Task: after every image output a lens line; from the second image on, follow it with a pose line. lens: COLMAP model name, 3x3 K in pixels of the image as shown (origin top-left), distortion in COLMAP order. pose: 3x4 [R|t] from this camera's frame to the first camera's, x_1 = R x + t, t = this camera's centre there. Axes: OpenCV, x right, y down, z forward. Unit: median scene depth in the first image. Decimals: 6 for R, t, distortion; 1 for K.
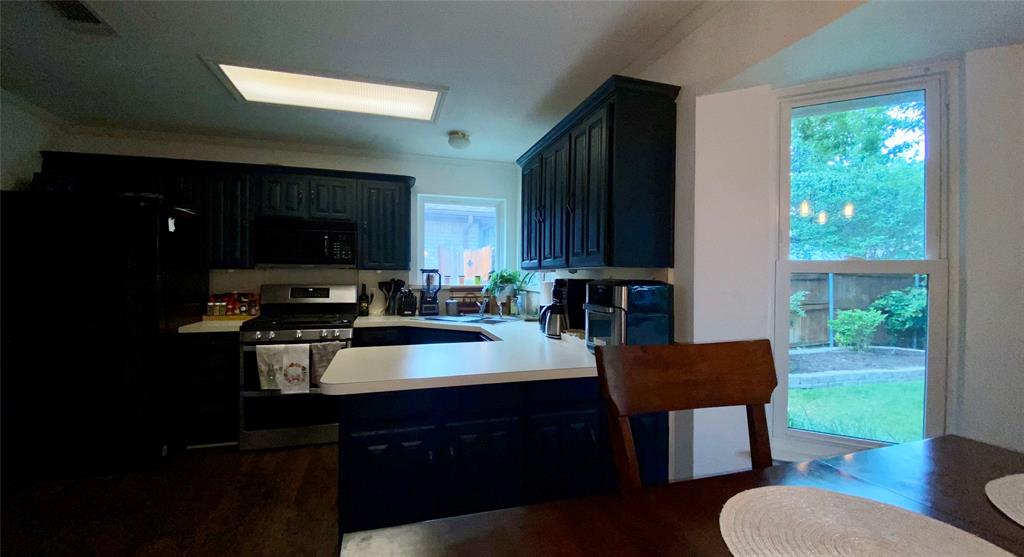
lens RADIAL K [[419.1, 0, 520.6], [0, 419.1, 281.3], [0, 0, 1]] dist [-0.003923, -0.001326]
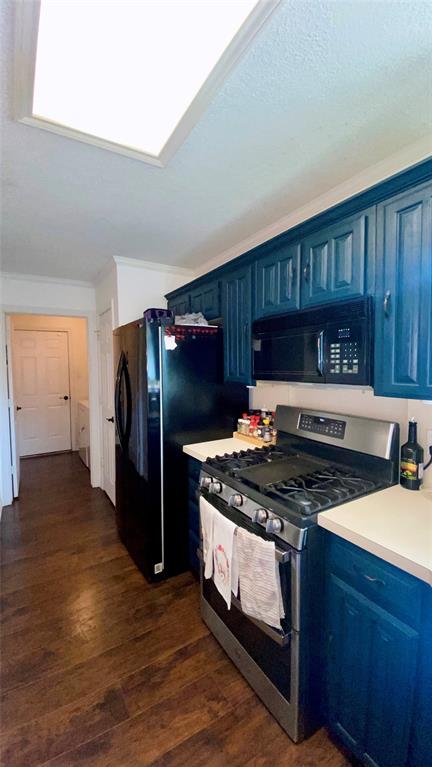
lens RADIAL K [[309.0, 0, 213.3], [0, 309.0, 381.1], [0, 0, 1]] dist [-0.017576, -0.000631]
pose [[0.235238, 0.044696, -0.970910, -0.094403], [-0.003067, 0.998971, 0.045244, -0.062469], [0.971933, -0.007665, 0.235133, 0.768304]]
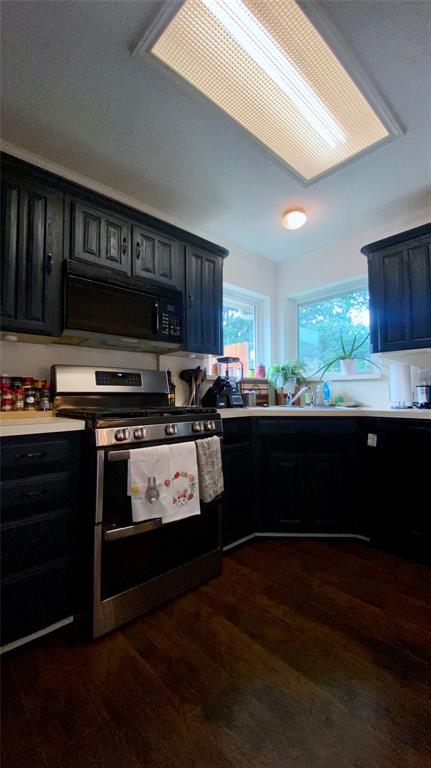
lens RADIAL K [[315.0, 0, 216.3], [0, 315.0, 383.3], [0, 0, 1]] dist [-0.003737, -0.007626]
pose [[0.903337, 0.007160, 0.428871, -0.612442], [0.018762, 0.998244, -0.056185, 0.072576], [-0.428520, 0.058801, 0.901617, 0.447832]]
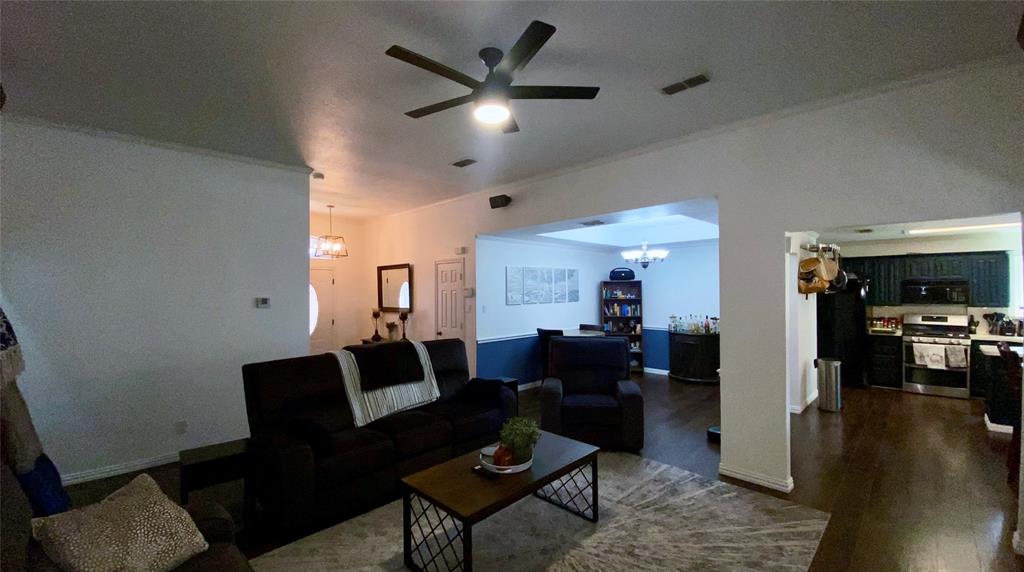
lens RADIAL K [[420.0, 0, 507.9], [0, 420.0, 284.6], [0, 0, 1]] dist [-0.003737, -0.007626]
pose [[0.466793, -0.013904, -0.884257, 0.251980], [-0.006667, 0.999793, -0.019240, -0.079931], [0.884341, 0.014876, 0.466604, -1.594303]]
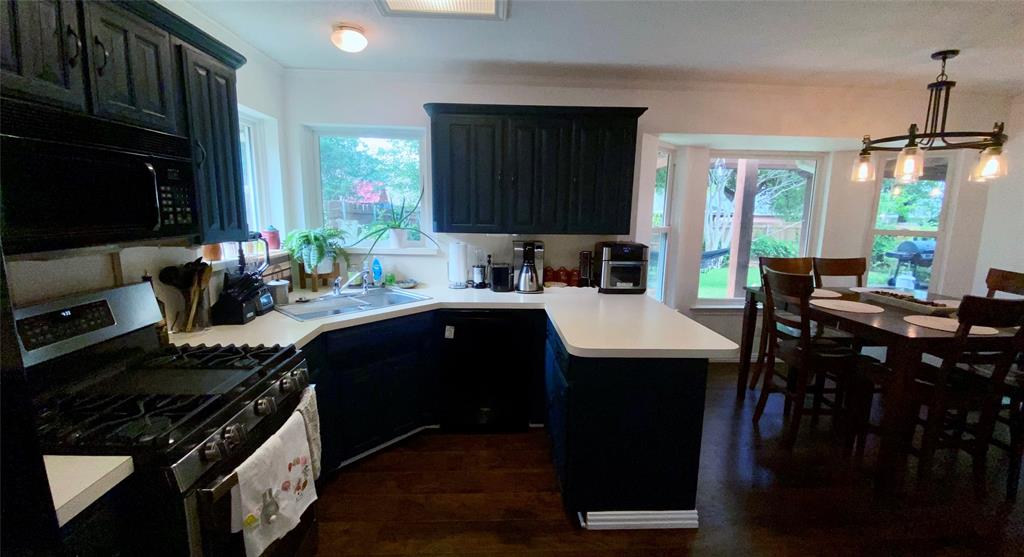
lens RADIAL K [[419.1, 0, 511.8], [0, 419.1, 275.1], [0, 0, 1]] dist [-0.003923, -0.001326]
pose [[0.245015, -0.152869, 0.957391, -0.777041], [0.003125, 0.987610, 0.156895, -0.069715], [-0.969514, -0.035450, 0.242458, 0.571829]]
